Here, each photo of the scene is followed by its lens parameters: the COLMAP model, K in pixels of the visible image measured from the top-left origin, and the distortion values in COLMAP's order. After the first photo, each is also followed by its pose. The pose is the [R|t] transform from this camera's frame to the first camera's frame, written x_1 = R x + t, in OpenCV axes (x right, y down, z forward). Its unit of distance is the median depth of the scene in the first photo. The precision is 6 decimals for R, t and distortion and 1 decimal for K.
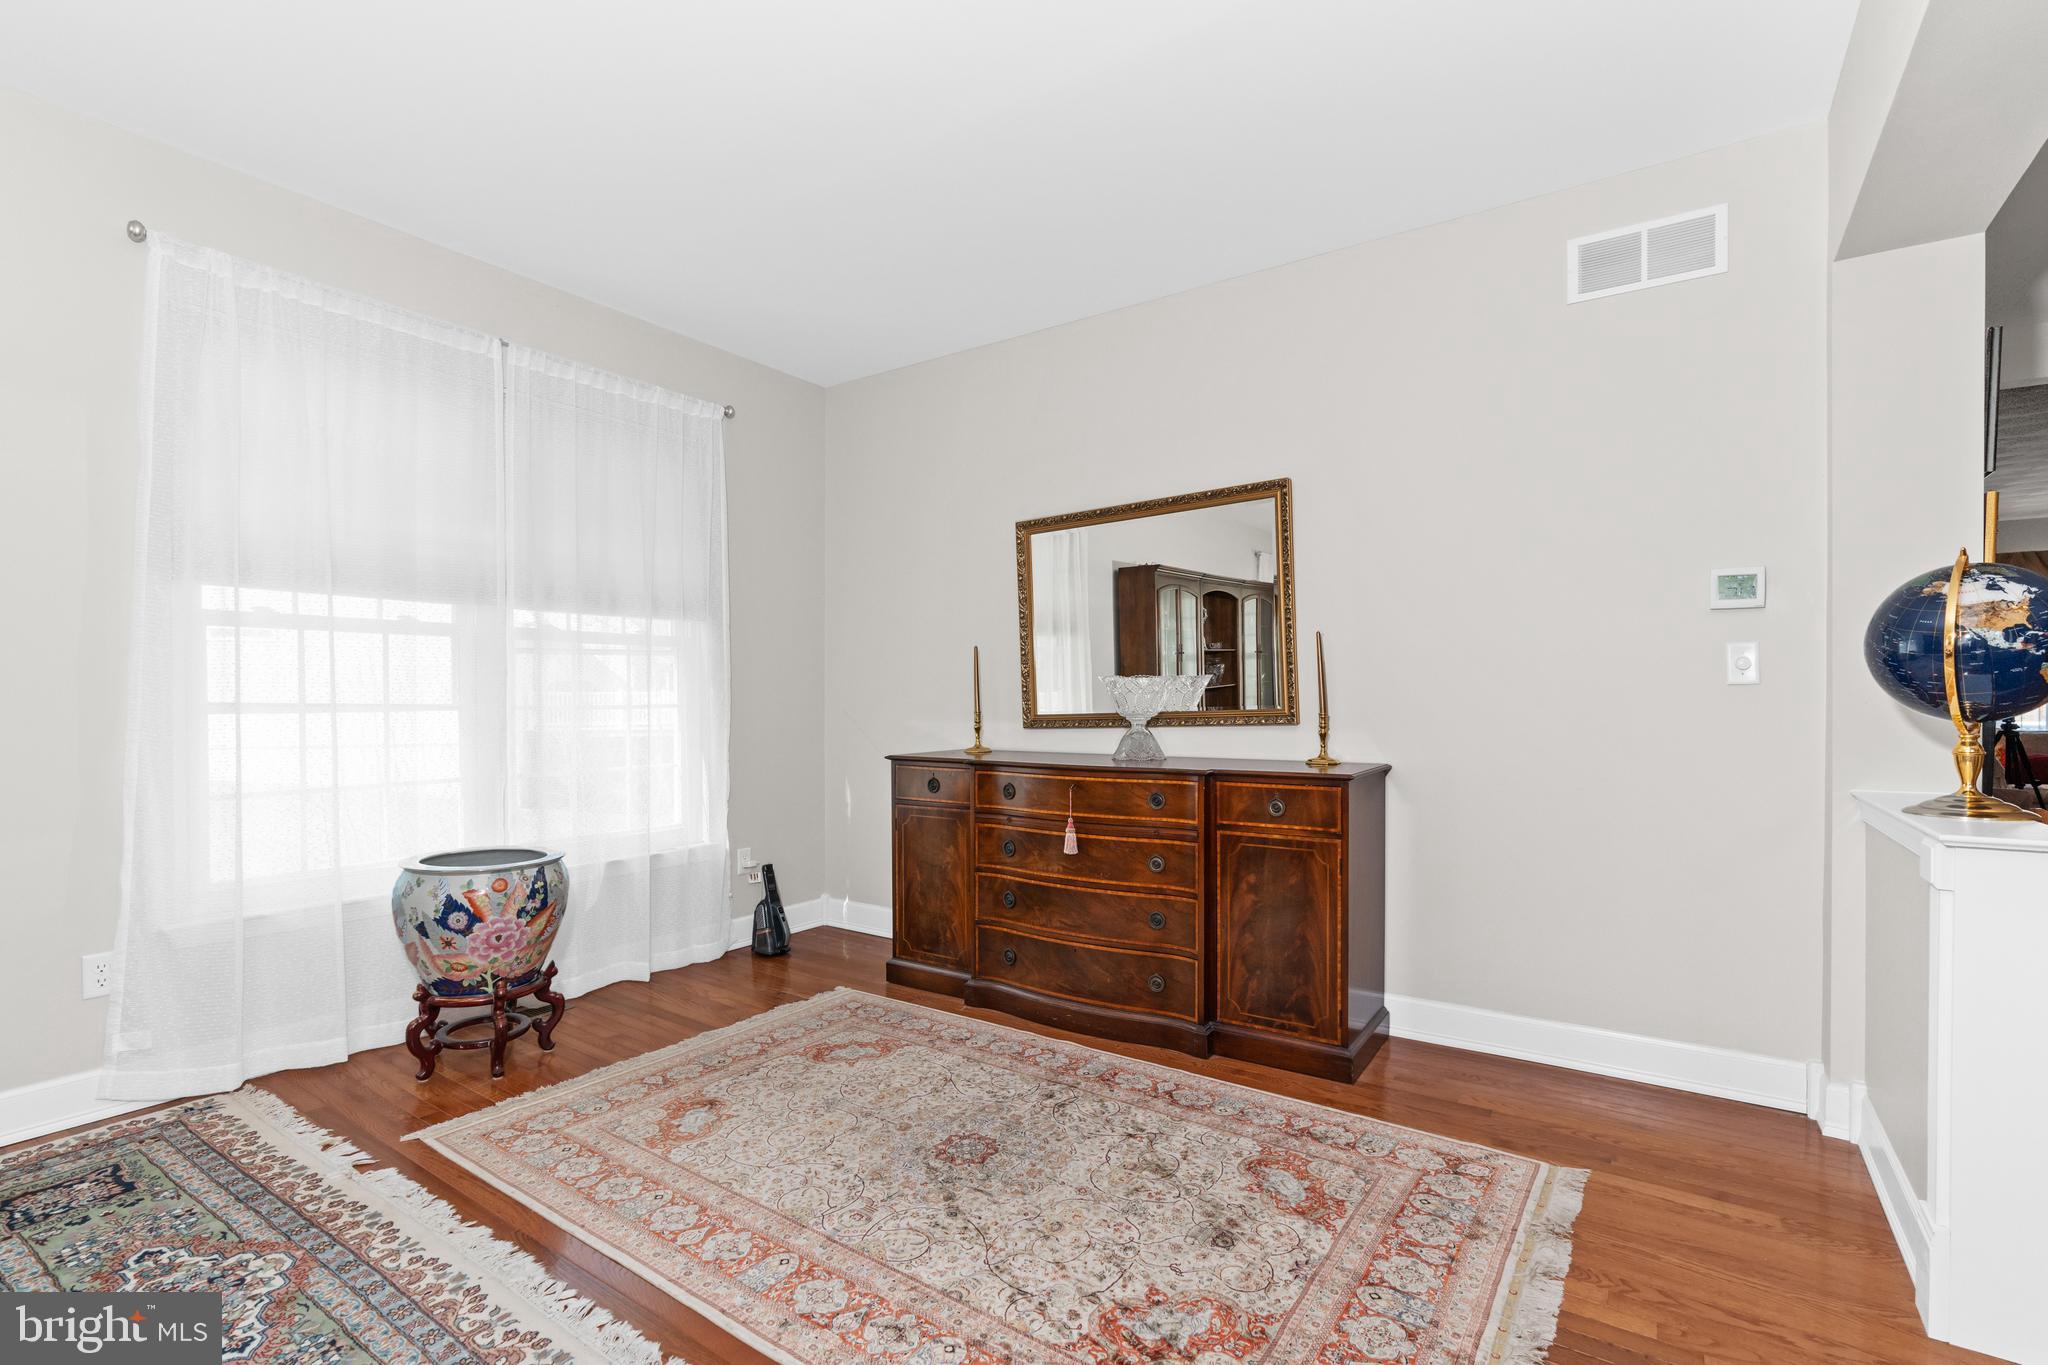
lens RADIAL K [[928.9, 0, 1039.5], [0, 928.9, 692.7], [0, 0, 1]] dist [-0.001075, 0.000044]
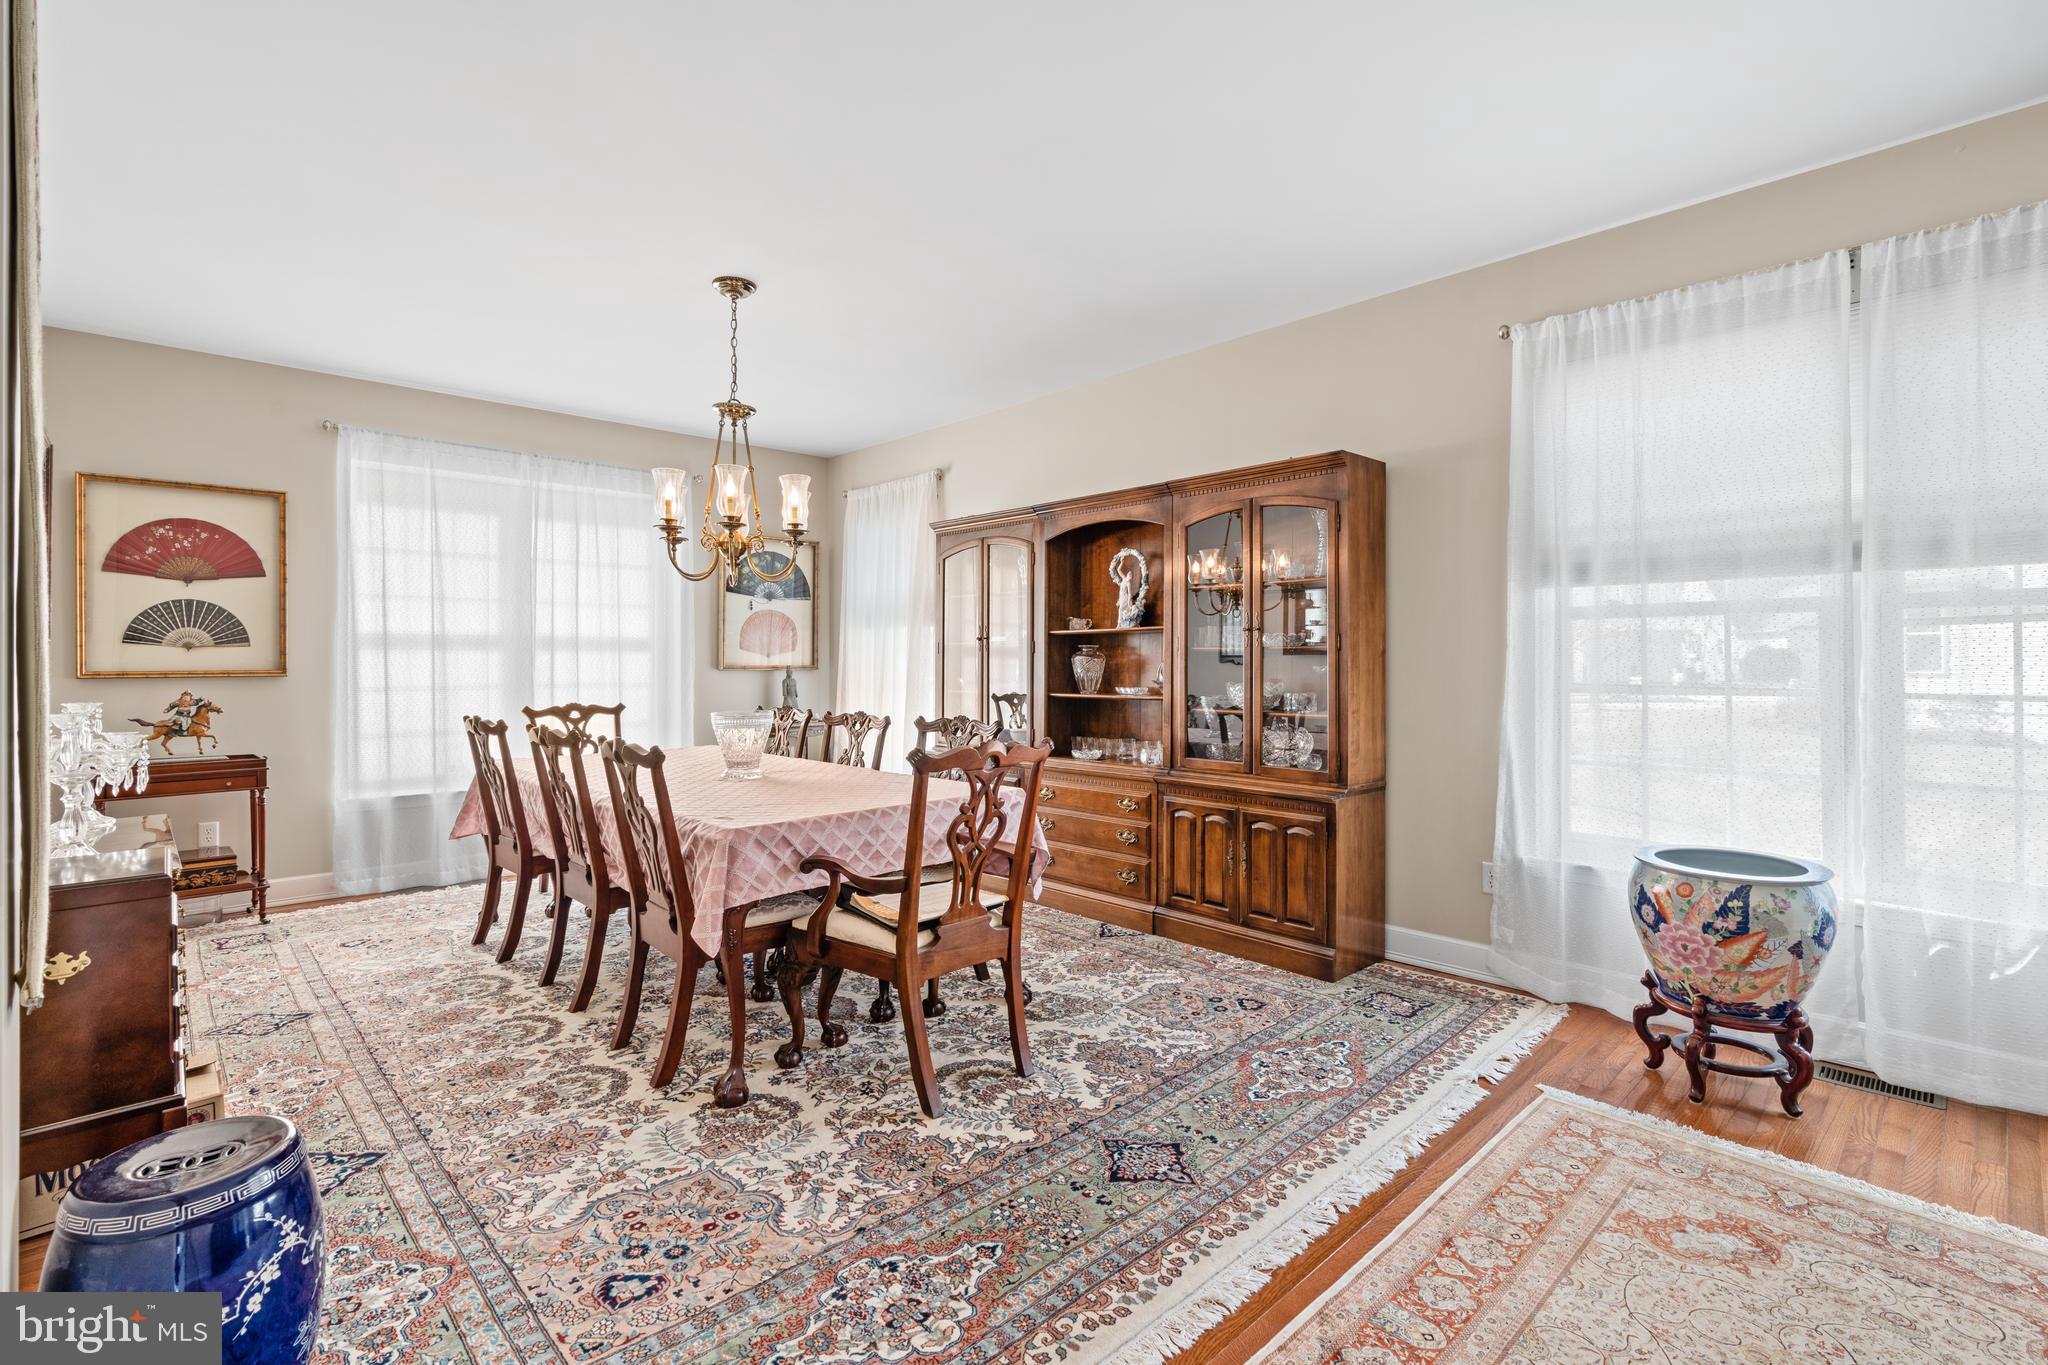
lens RADIAL K [[928.9, 0, 1039.7], [0, 928.9, 670.2], [0, 0, 1]] dist [-0.001075, 0.000044]
pose [[-0.173692, 0.006045, -0.984781, 0.436653], [-0.007995, 0.999940, 0.007548, -0.011577], [0.984768, 0.009184, -0.173633, 0.536524]]
